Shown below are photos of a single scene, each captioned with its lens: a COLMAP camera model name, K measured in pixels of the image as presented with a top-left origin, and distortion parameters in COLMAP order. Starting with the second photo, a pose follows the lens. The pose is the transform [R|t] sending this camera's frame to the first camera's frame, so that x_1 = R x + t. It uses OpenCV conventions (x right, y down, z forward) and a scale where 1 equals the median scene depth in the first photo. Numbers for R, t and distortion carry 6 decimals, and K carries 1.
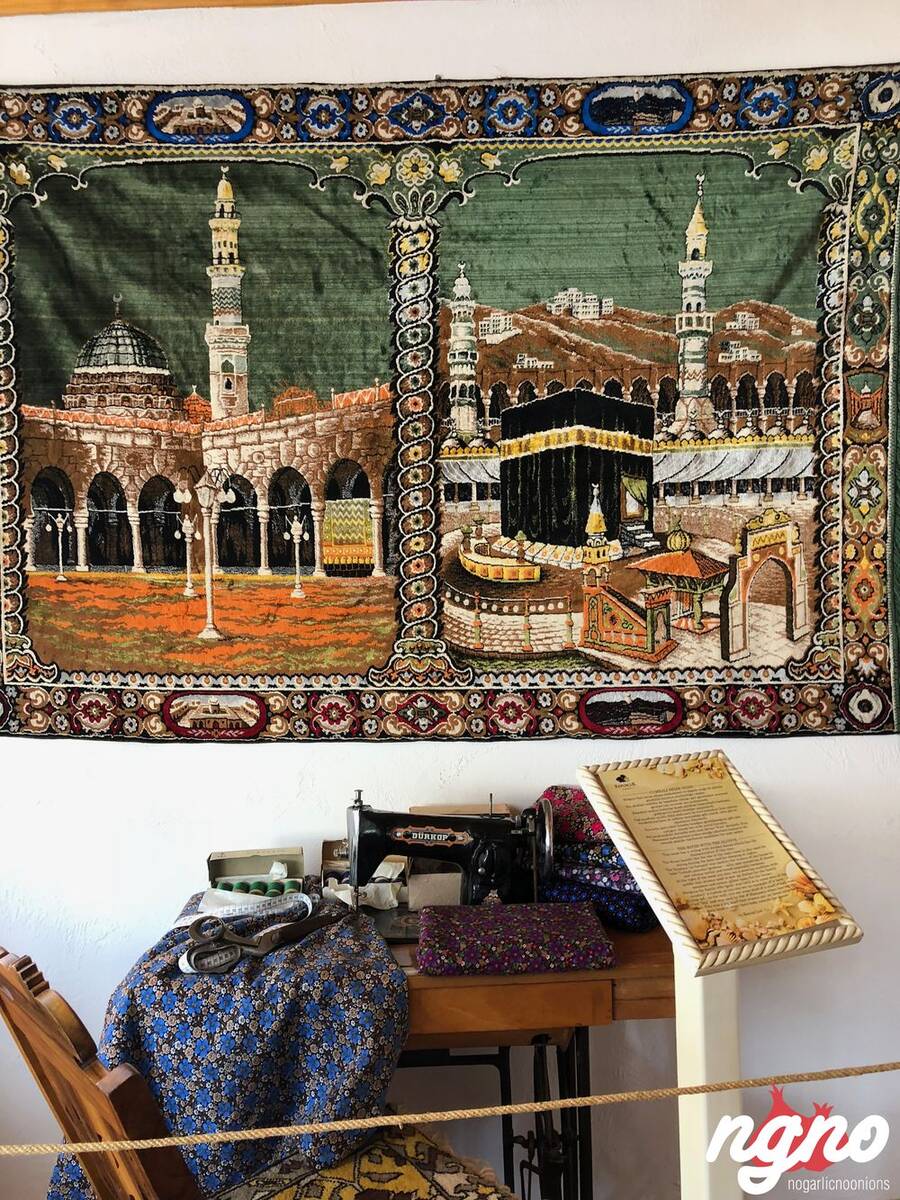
lens RADIAL K [[986.6, 0, 447.7], [0, 986.6, 598.3], [0, 0, 1]] dist [0.039558, -0.043257]
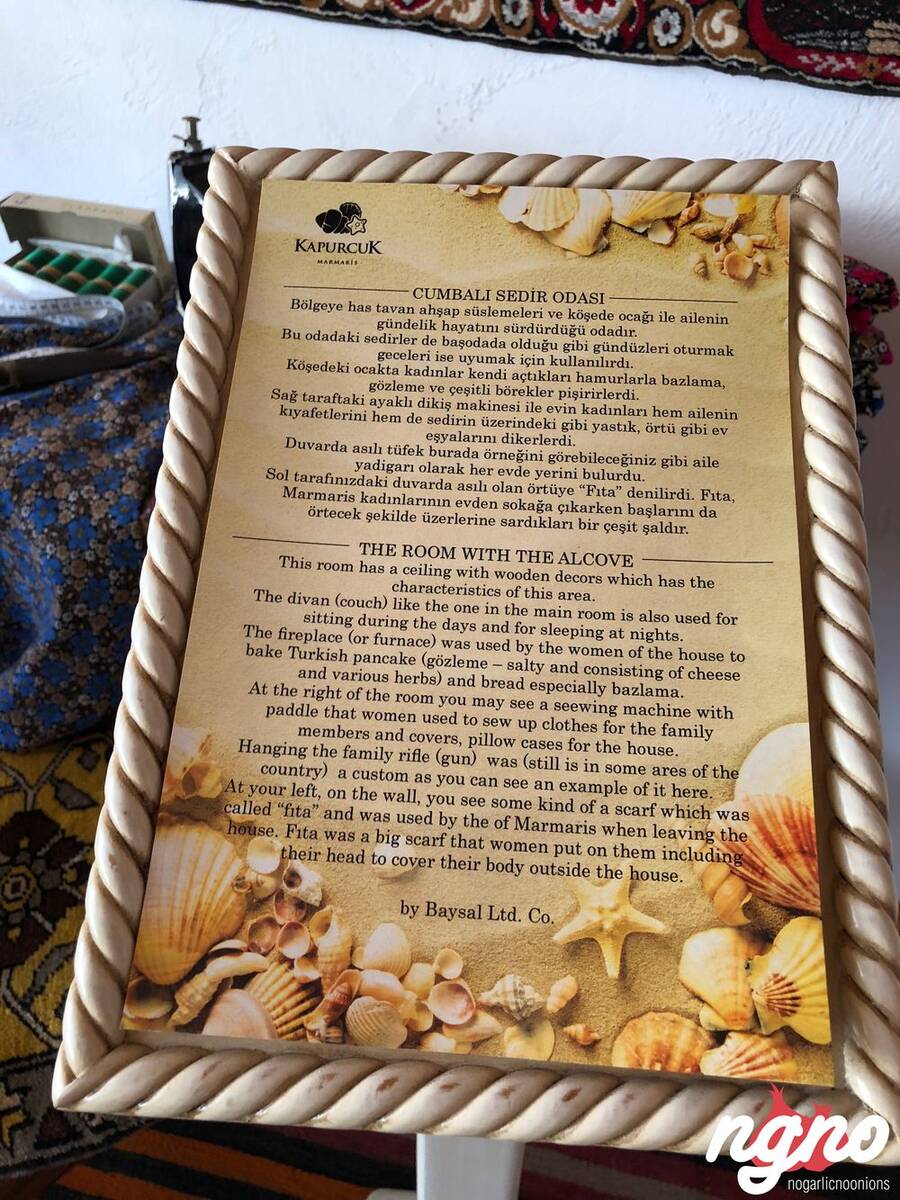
lens RADIAL K [[986.6, 0, 466.4], [0, 986.6, 584.9], [0, 0, 1]] dist [0.039558, -0.043257]
pose [[0.921463, 0.285147, -0.263812, 0.213785], [-0.072360, 0.793217, 0.604624, 0.068403], [0.381667, -0.538049, 0.751554, 0.532078]]
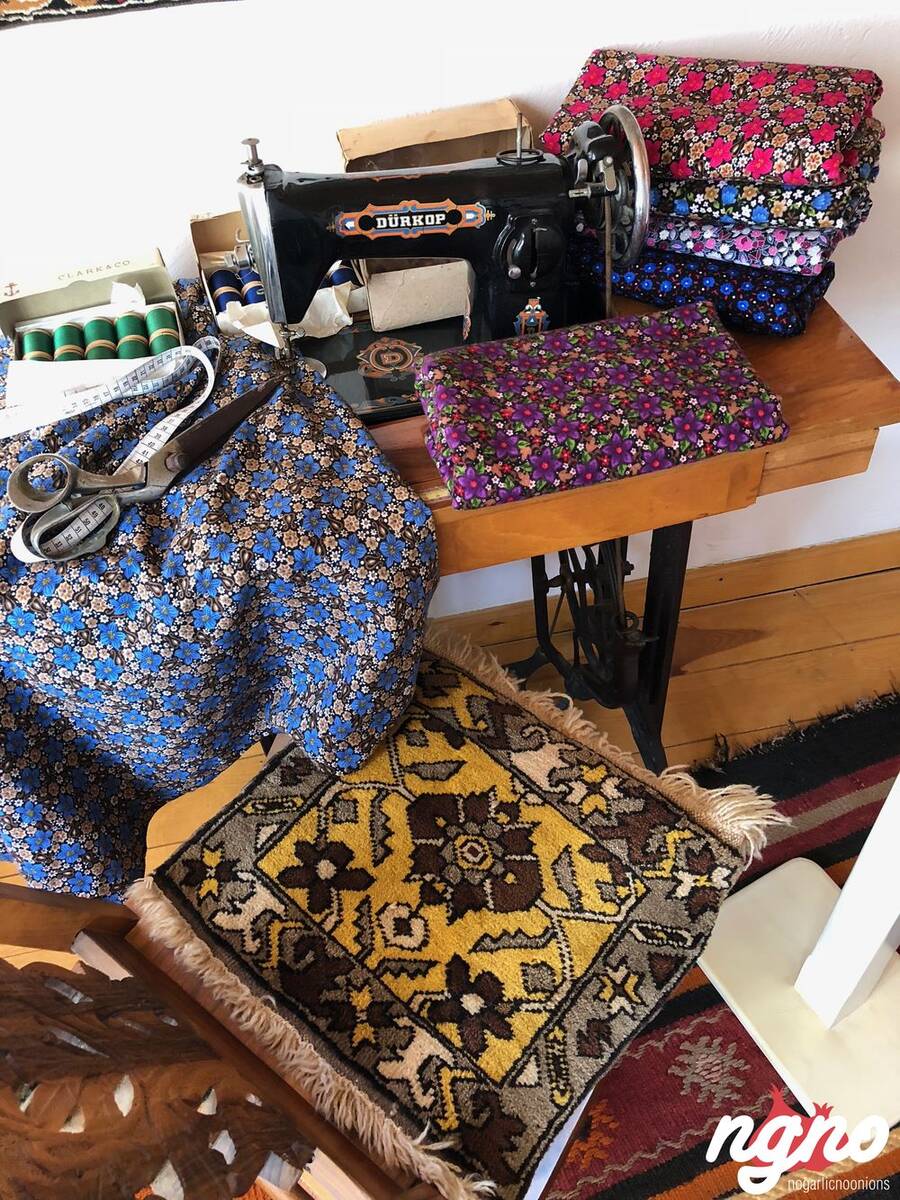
lens RADIAL K [[986.6, 0, 445.8], [0, 986.6, 580.5], [0, 0, 1]] dist [0.039558, -0.043257]
pose [[0.979961, -0.176597, 0.092141, -0.075015], [0.059250, 0.700073, 0.711609, 0.004769], [-0.190174, -0.691889, 0.696508, 0.466050]]
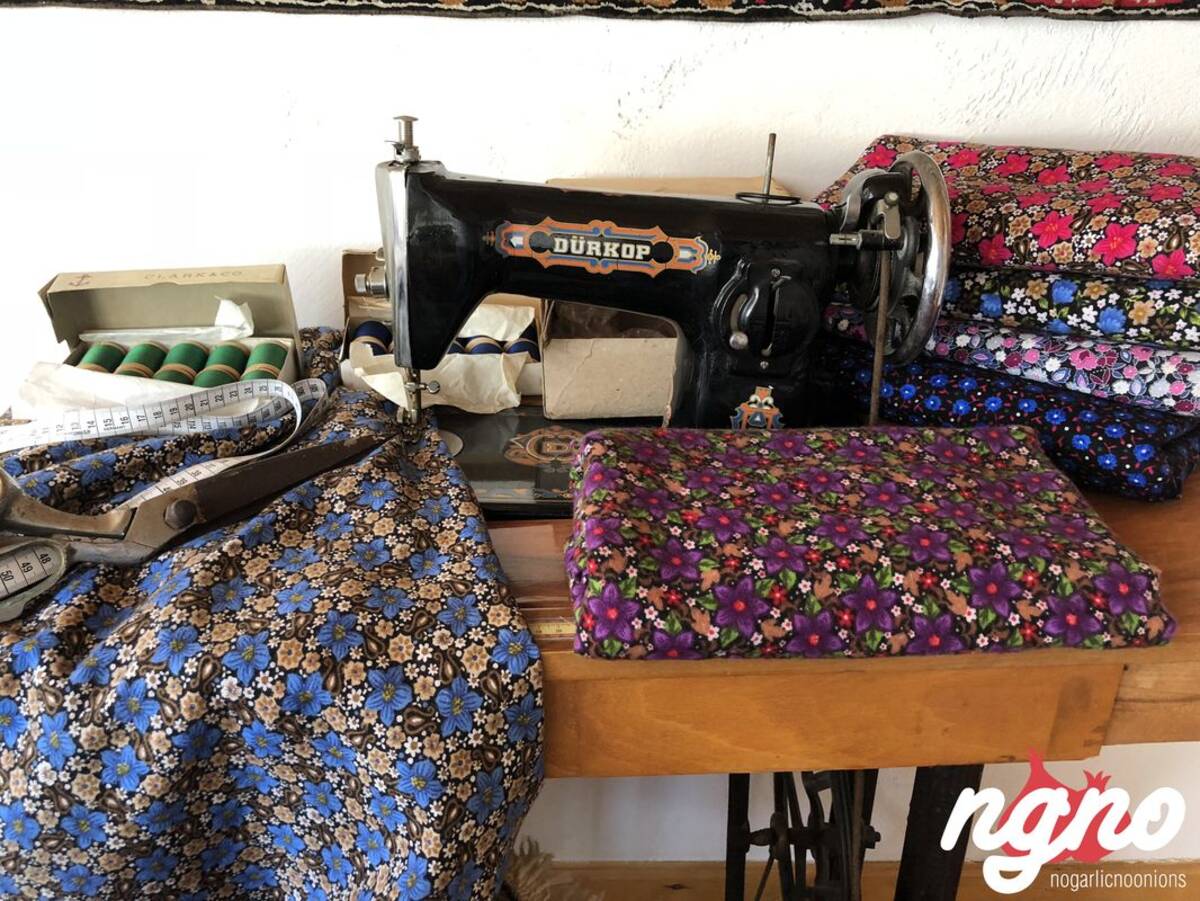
lens RADIAL K [[986.6, 0, 596.5], [0, 986.6, 433.8], [0, 0, 1]] dist [0.039558, -0.043257]
pose [[0.999700, 0.017072, 0.017546, -0.023543], [-0.022724, 0.913714, 0.405722, 0.142806], [-0.009106, -0.405999, 0.913828, 0.585151]]
